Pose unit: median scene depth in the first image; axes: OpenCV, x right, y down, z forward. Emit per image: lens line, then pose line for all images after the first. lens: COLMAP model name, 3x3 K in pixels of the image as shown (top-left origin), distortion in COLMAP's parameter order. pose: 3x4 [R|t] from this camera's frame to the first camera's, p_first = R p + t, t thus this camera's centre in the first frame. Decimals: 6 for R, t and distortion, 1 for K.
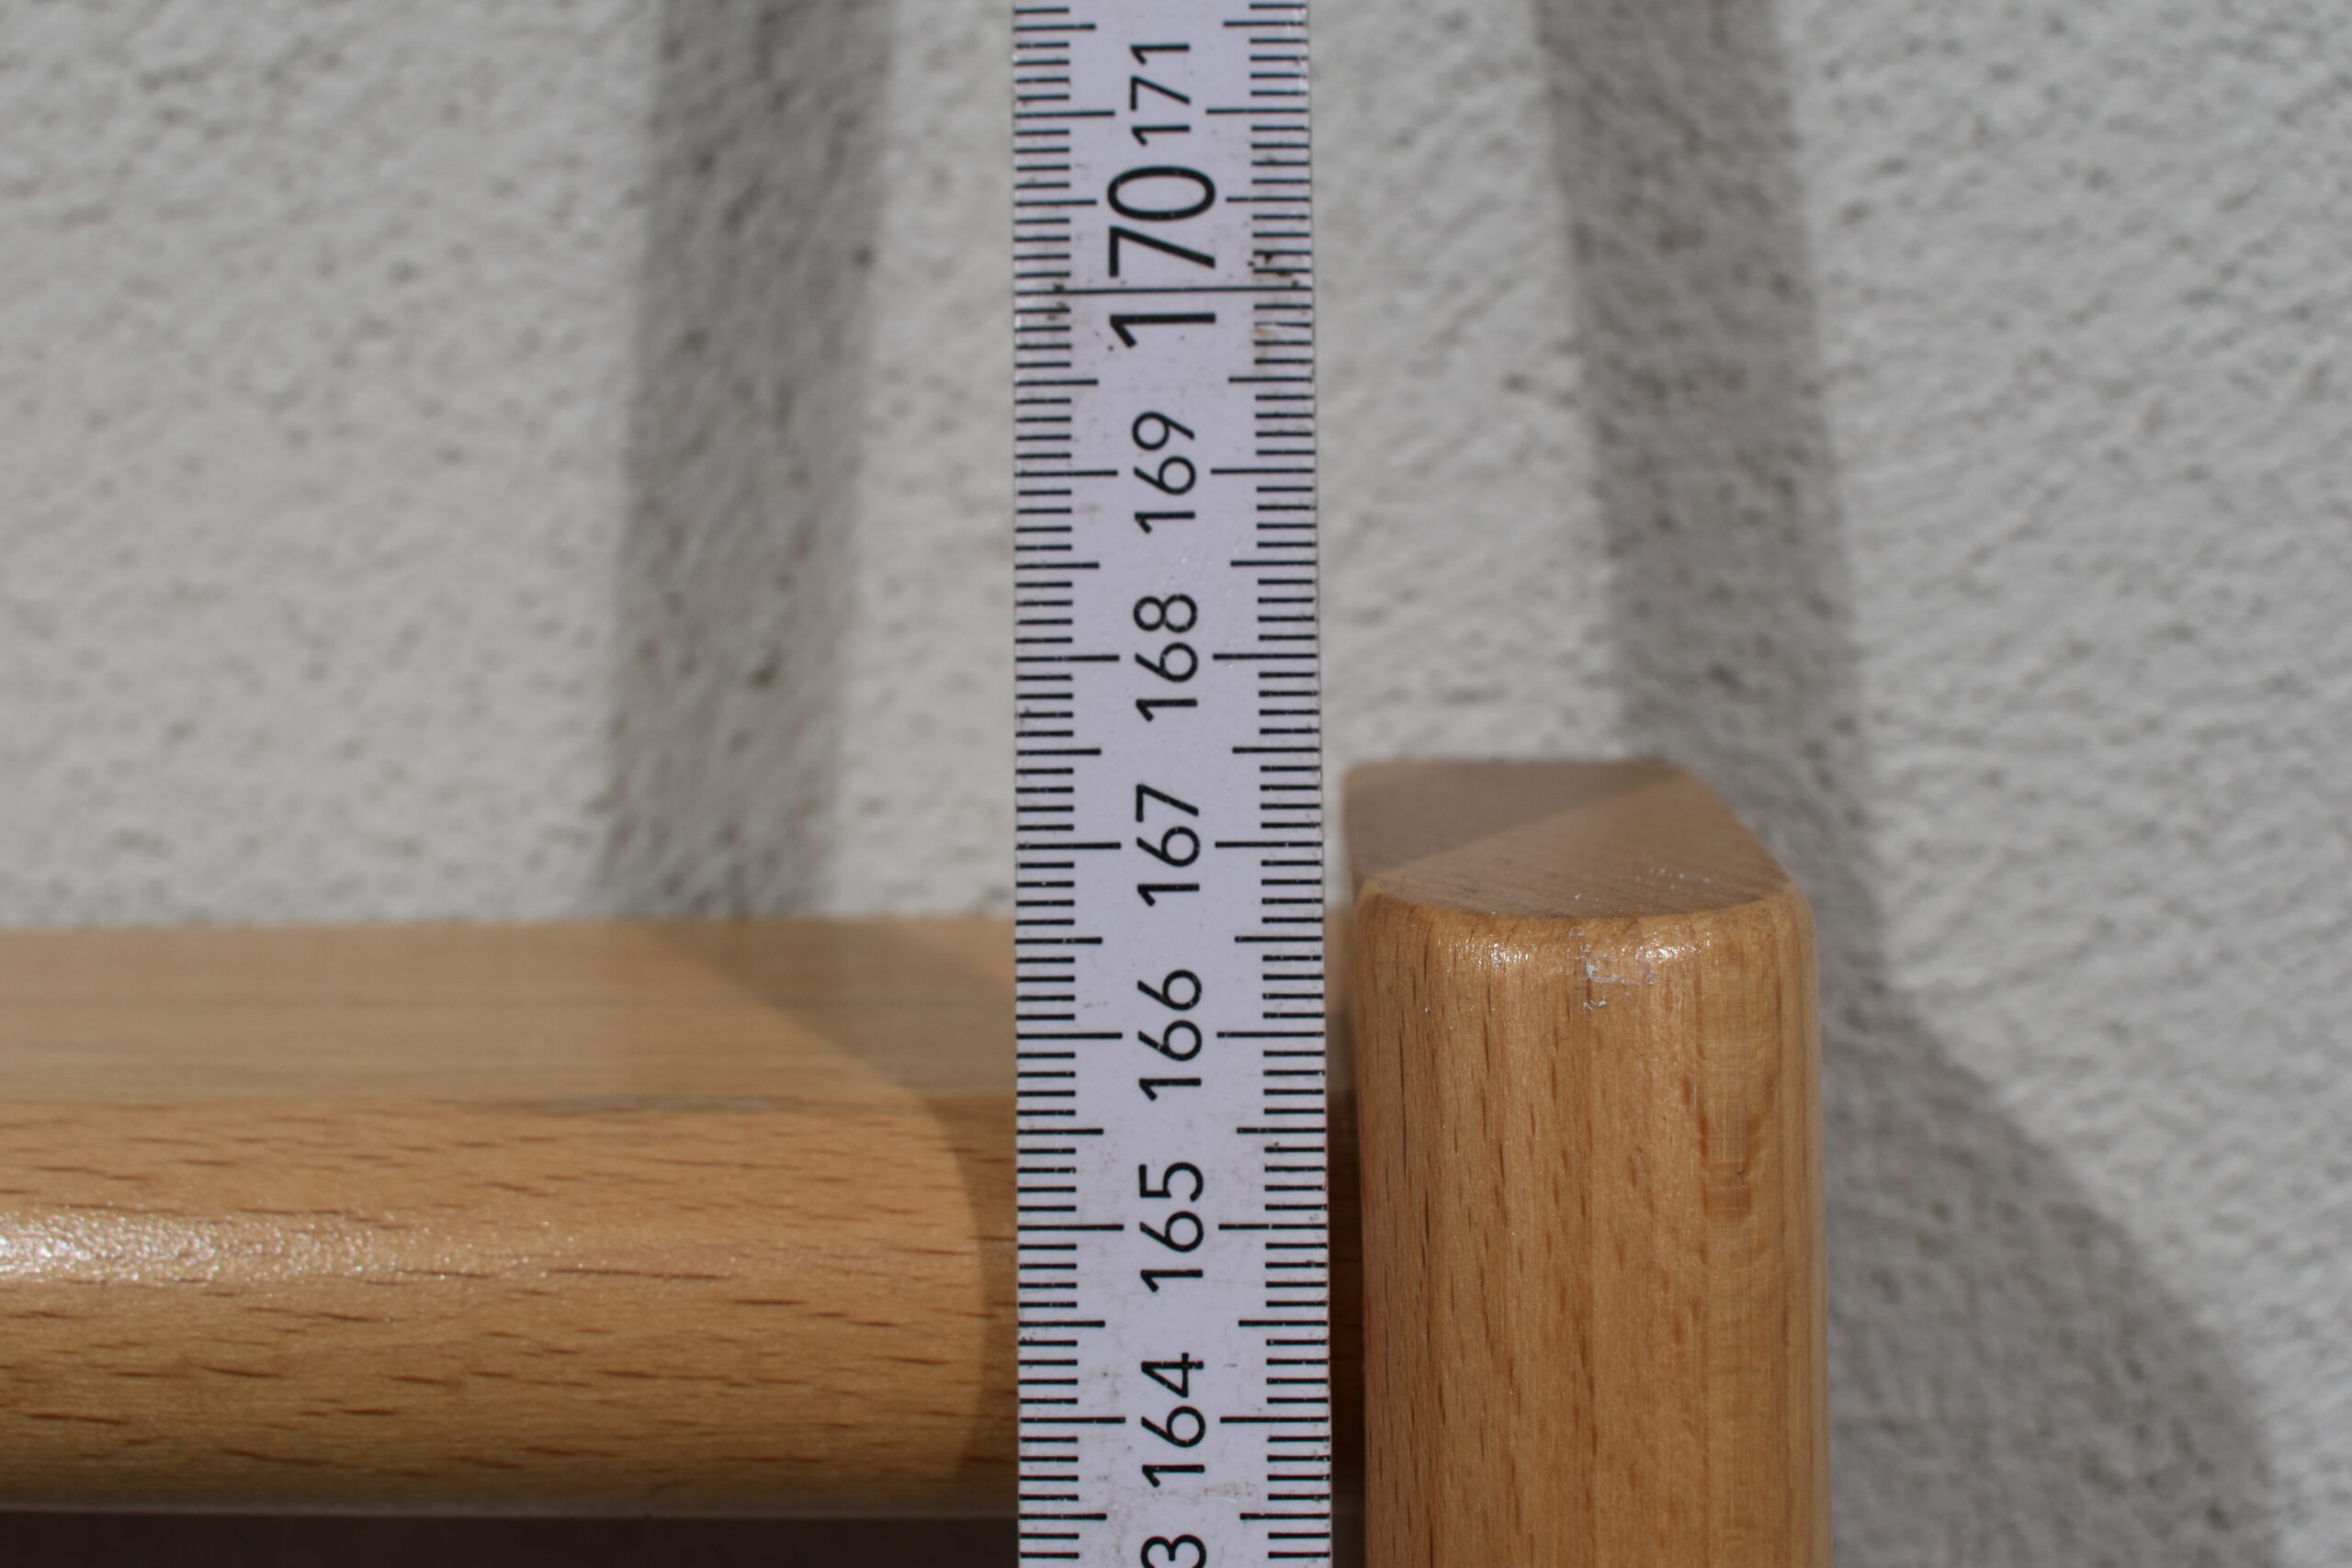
lens RADIAL K [[2457.9, 0, 1195.3], [0, 2457.9, 803.1], [0, 0, 1]] dist [-0.062844, 0.000000]
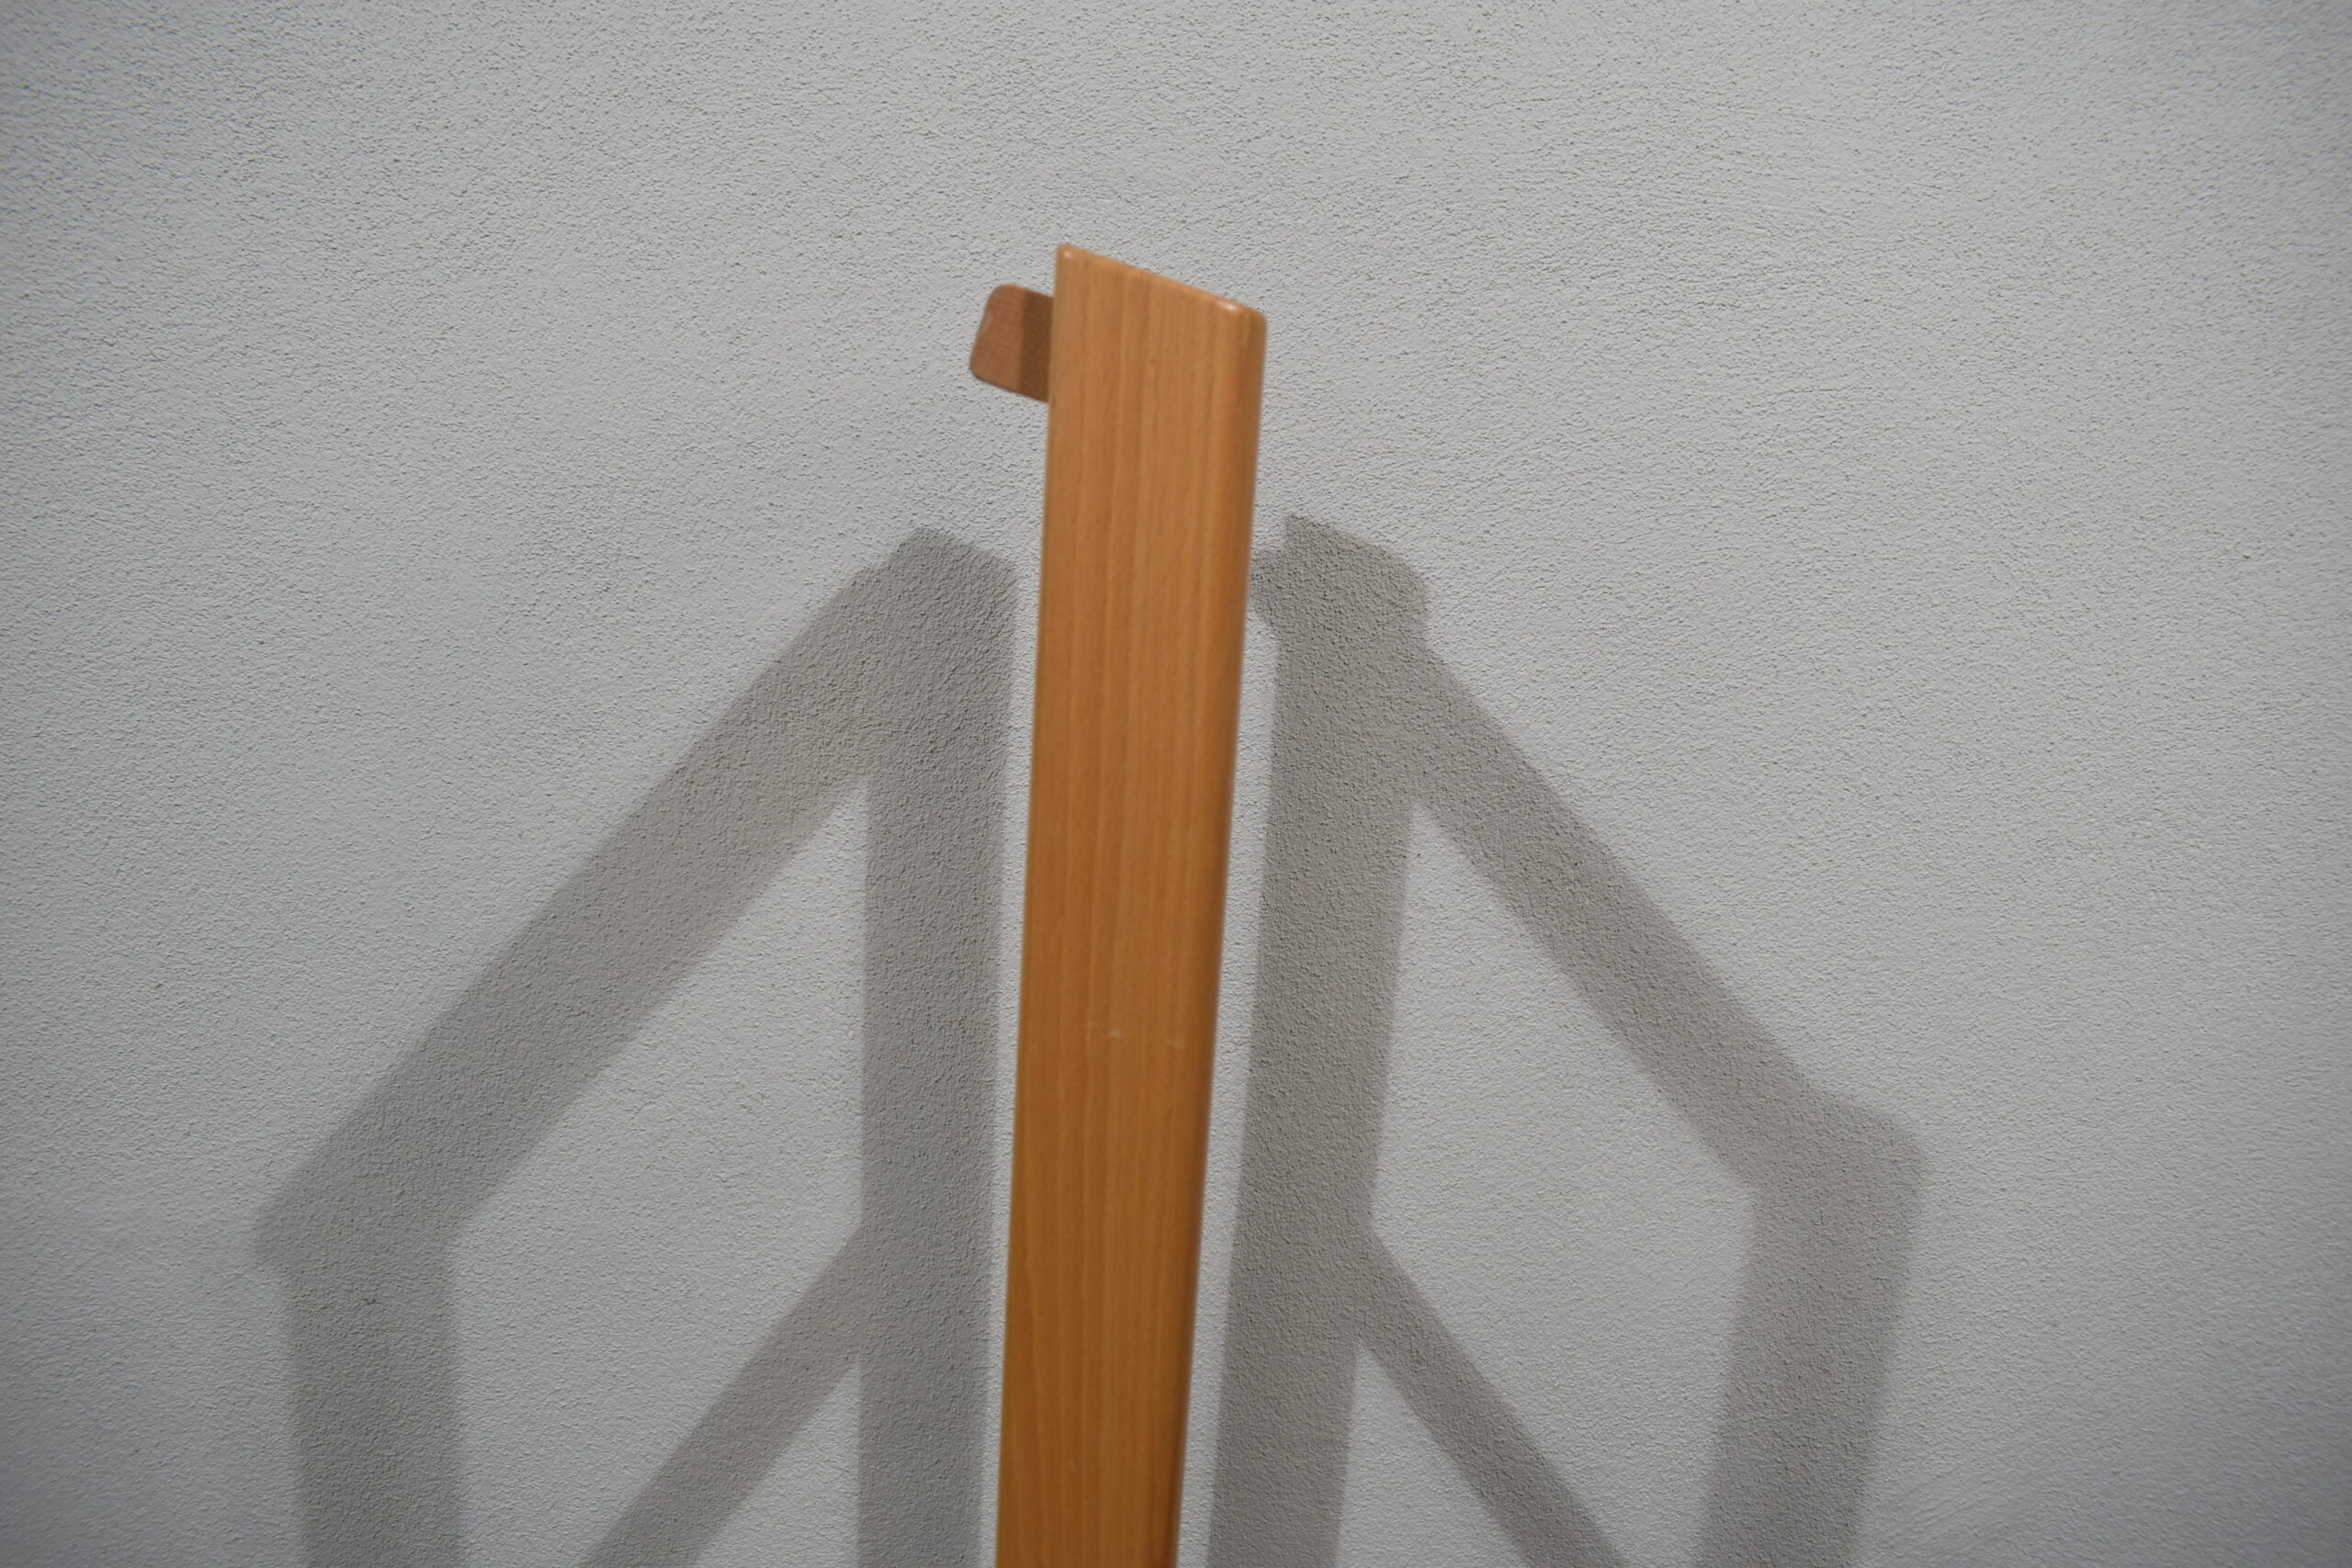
lens RADIAL K [[1712.7, 0, 1161.0], [0, 1712.7, 784.5], [0, 0, 1]] dist [-0.094578, 0.016844]
pose [[0.994895, 0.039790, 0.092735, -0.310233], [-0.050793, 0.991534, 0.119496, 0.450800], [-0.087195, -0.123597, 0.988494, -3.198946]]
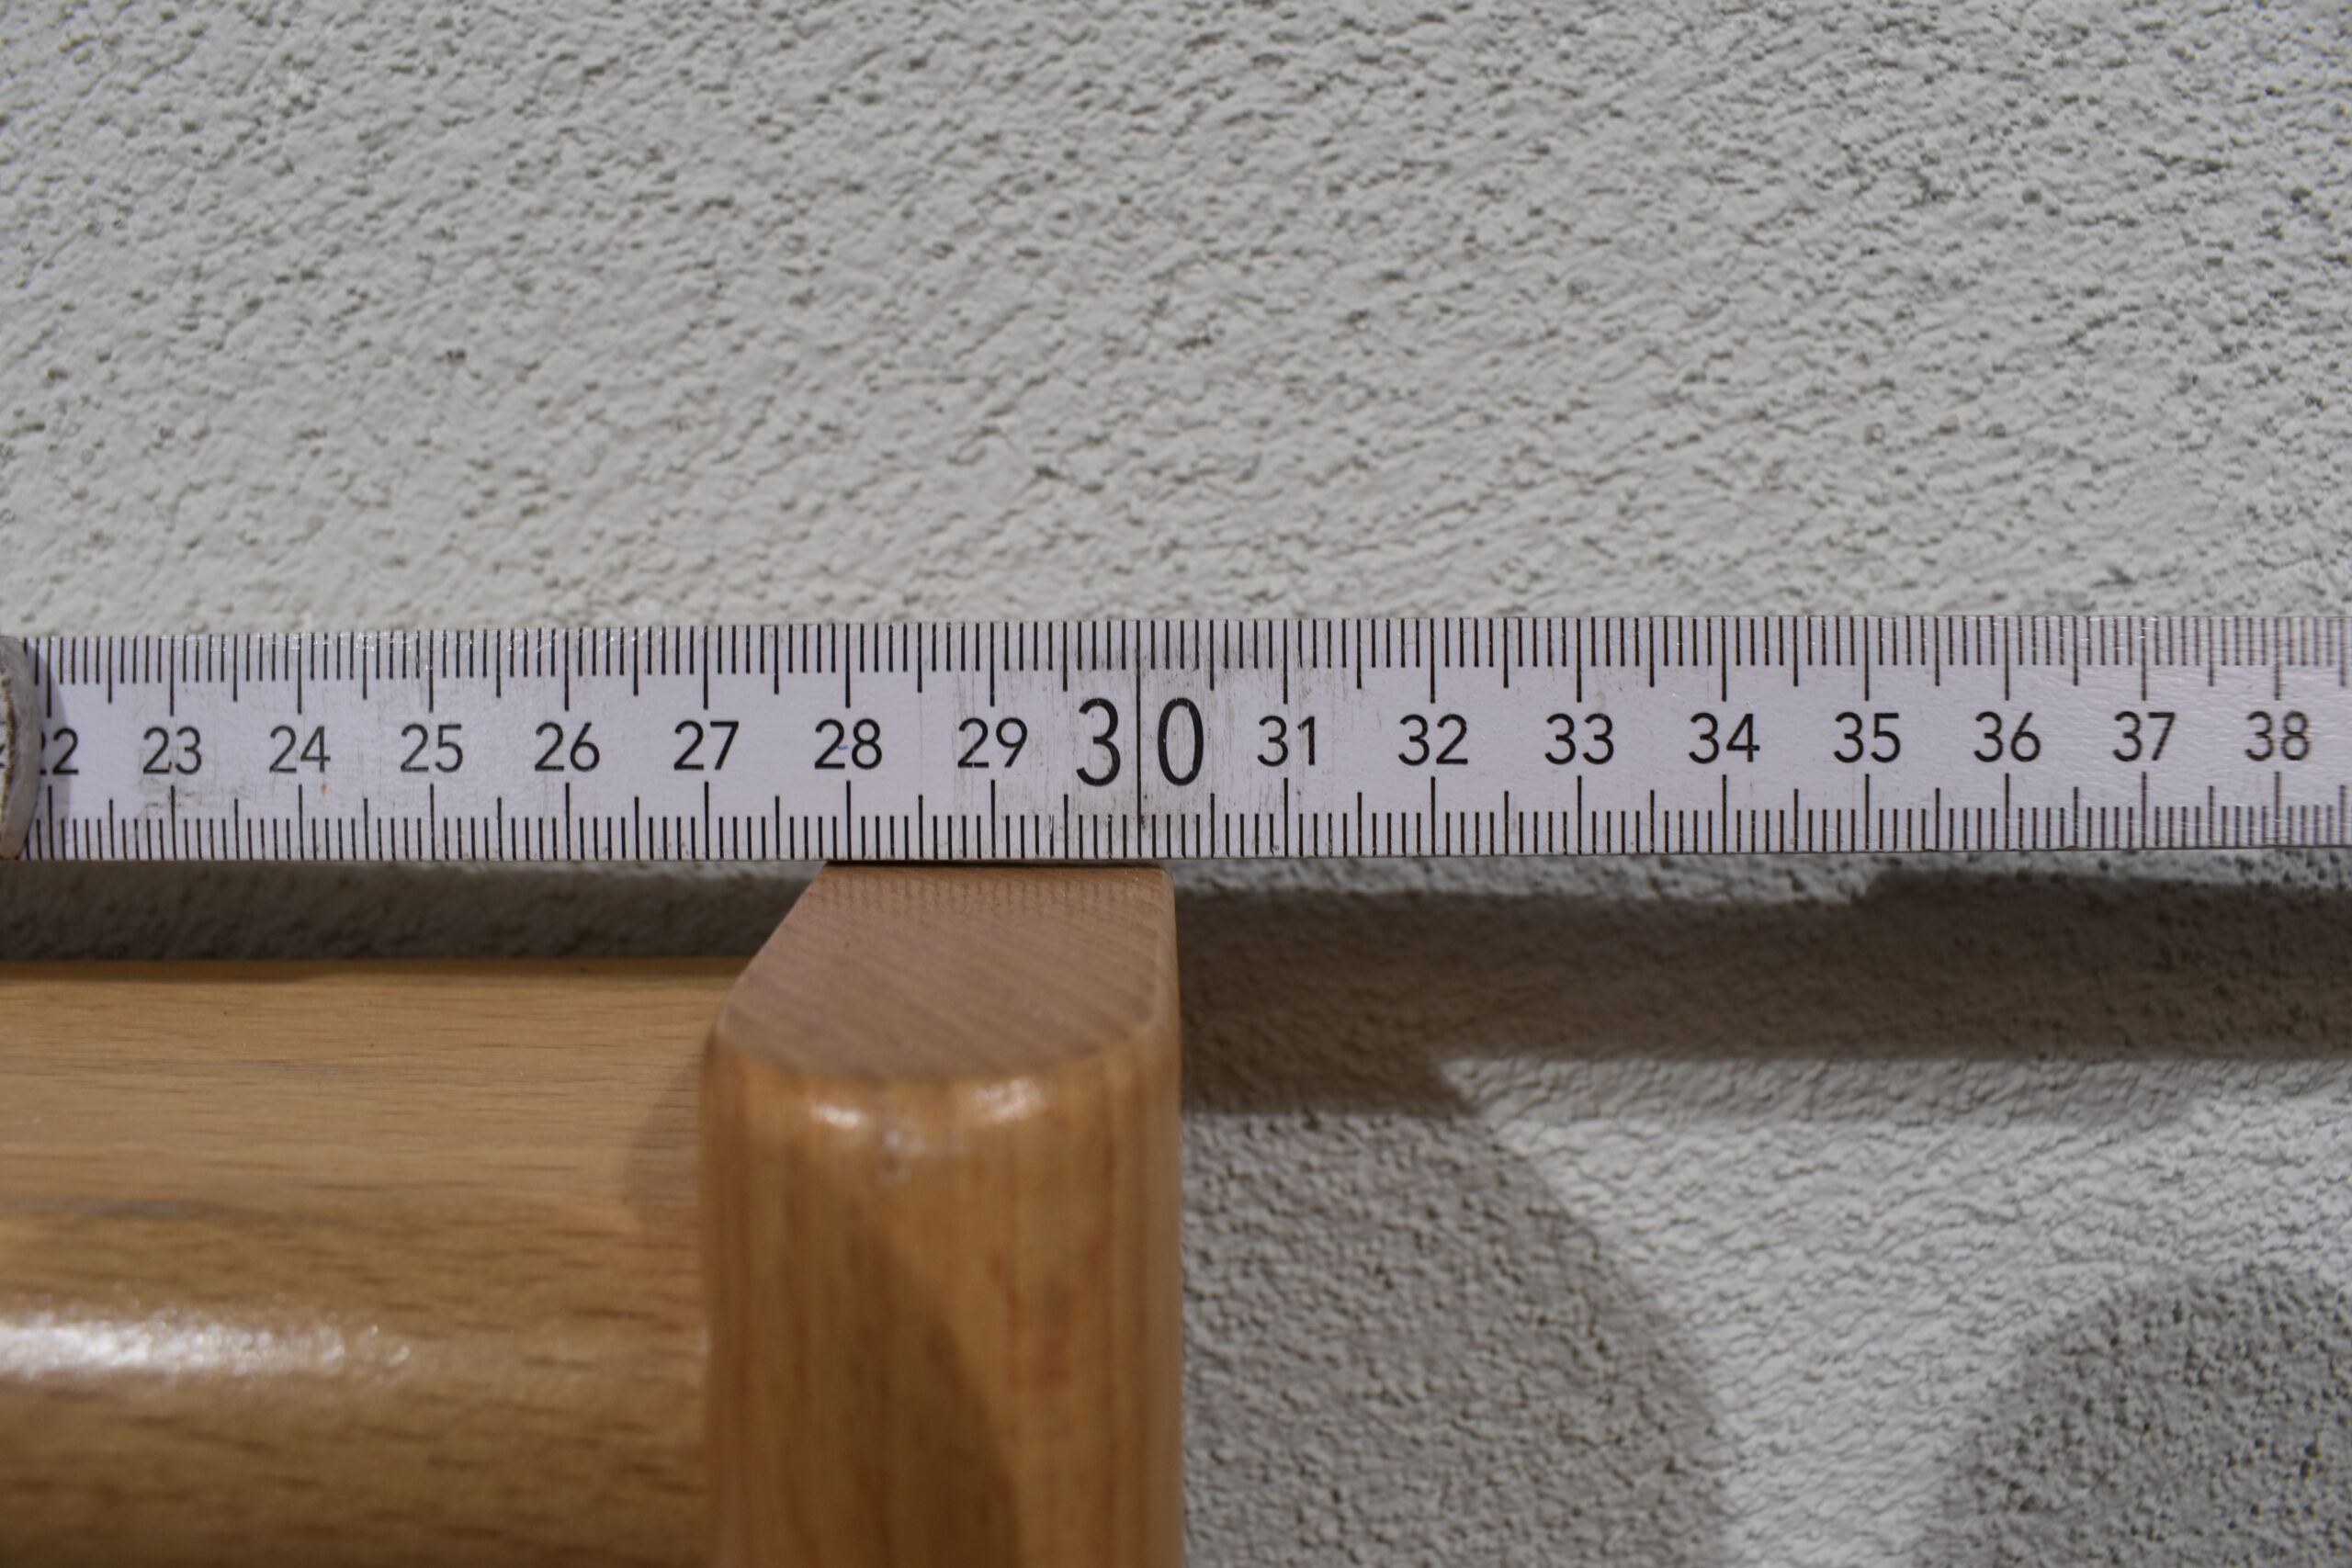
lens RADIAL K [[1712.7, 0, 1175.0], [0, 1712.7, 801.8], [0, 0, 1]] dist [-0.094578, 0.016844]
pose [[0.999232, 0.001138, 0.039169, 0.156813], [-0.002822, 0.999073, 0.042961, -0.057133], [-0.039084, -0.043038, 0.998309, 0.228755]]
